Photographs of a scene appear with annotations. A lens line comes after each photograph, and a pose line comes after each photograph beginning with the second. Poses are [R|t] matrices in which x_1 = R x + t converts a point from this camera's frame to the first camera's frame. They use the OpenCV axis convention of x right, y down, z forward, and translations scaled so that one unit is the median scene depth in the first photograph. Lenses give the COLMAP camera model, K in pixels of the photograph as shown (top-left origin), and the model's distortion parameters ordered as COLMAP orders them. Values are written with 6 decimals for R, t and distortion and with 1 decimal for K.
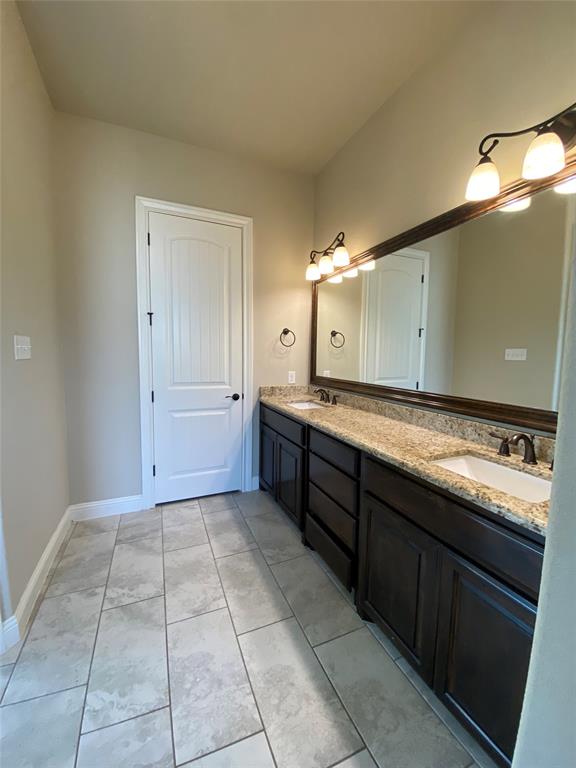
lens RADIAL K [[314.4, 0, 292.1], [0, 314.4, 382.1], [0, 0, 1]] dist [0.019125, -0.019026]
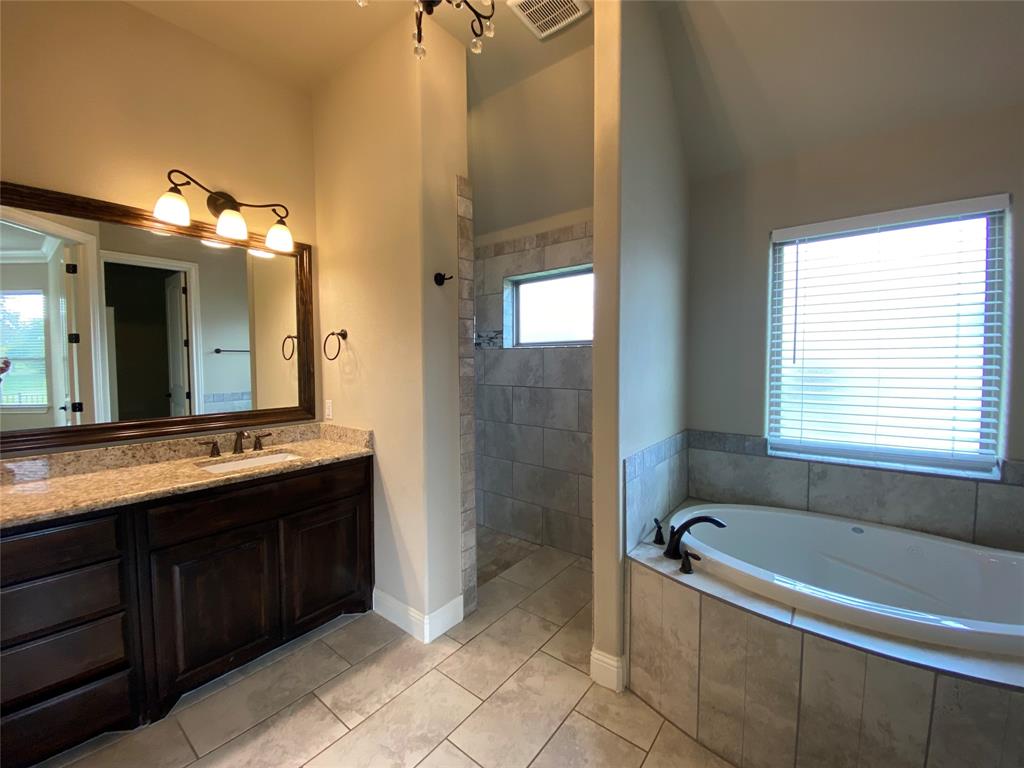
lens RADIAL K [[418.8, 0, 509.4], [0, 418.8, 378.2], [0, 0, 1]] dist [0.023621, -0.021249]
pose [[-0.458643, -0.052960, 0.887041, -1.232738], [0.079693, 0.991749, 0.100417, -0.130176], [-0.885040, 0.116746, -0.450639, 0.734420]]
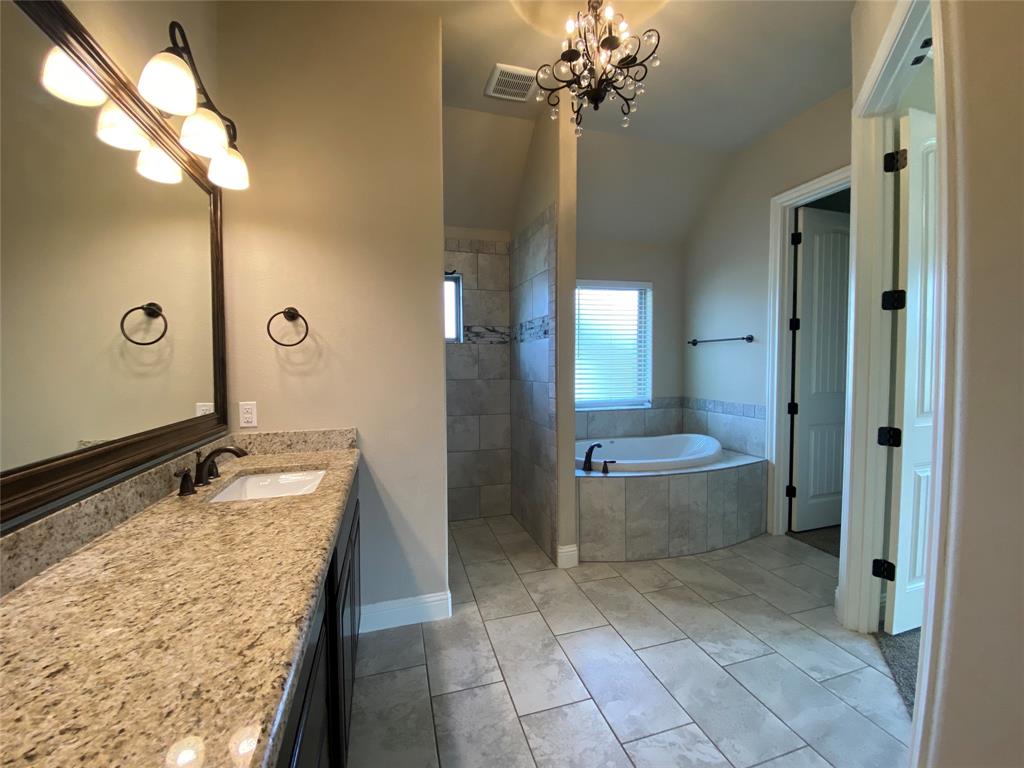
lens RADIAL K [[418.8, 0, 509.4], [0, 418.8, 378.2], [0, 0, 1]] dist [0.023621, -0.021249]
pose [[-0.991587, -0.014615, 0.128612, -0.187310], [0.002230, 0.991529, 0.129866, -0.161369], [-0.129421, 0.129061, -0.983155, 1.883070]]
